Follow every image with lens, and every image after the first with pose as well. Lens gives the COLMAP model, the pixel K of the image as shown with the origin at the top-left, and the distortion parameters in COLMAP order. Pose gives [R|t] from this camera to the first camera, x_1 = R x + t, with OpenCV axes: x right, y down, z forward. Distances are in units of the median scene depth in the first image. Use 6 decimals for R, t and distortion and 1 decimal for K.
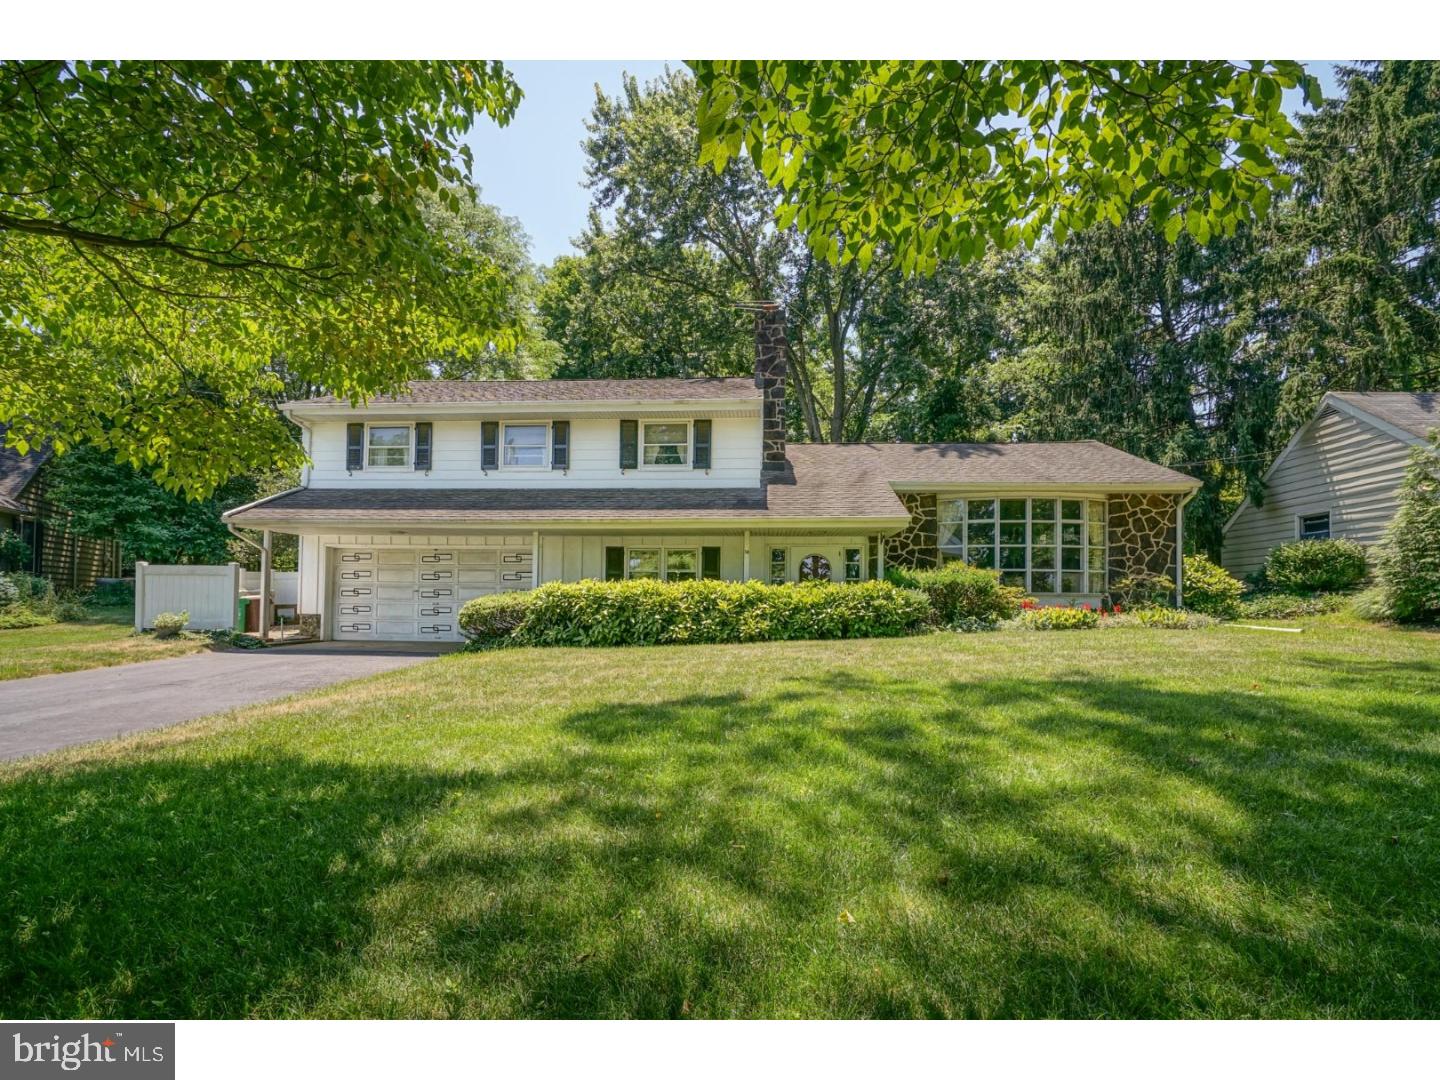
lens RADIAL K [[666.7, 0, 796.9], [0, 666.7, 577.8], [0, 0, 1]] dist [0.001394, 0.000953]
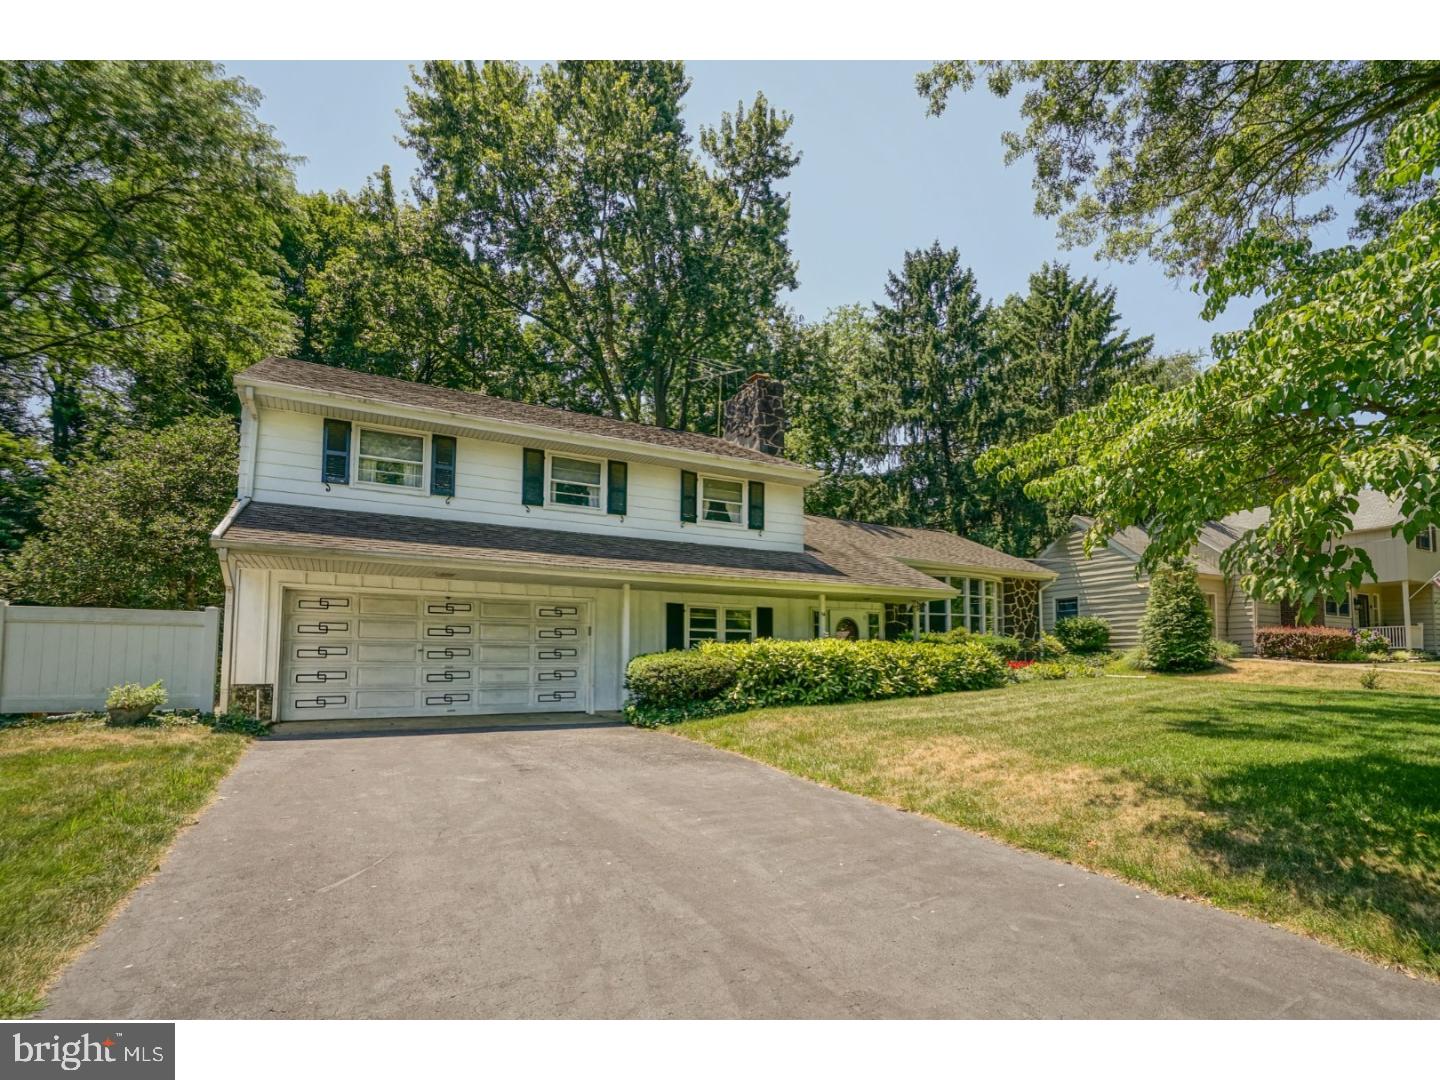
lens RADIAL K [[821.6, 0, 720.6], [0, 821.6, 573.1], [0, 0, 1]] dist [-0.001789, 0.000223]
pose [[0.799126, 0.058300, 0.598330, -0.913392], [-0.014293, 0.996848, -0.078041, 0.000085], [-0.600993, 0.053813, 0.797440, 0.039435]]
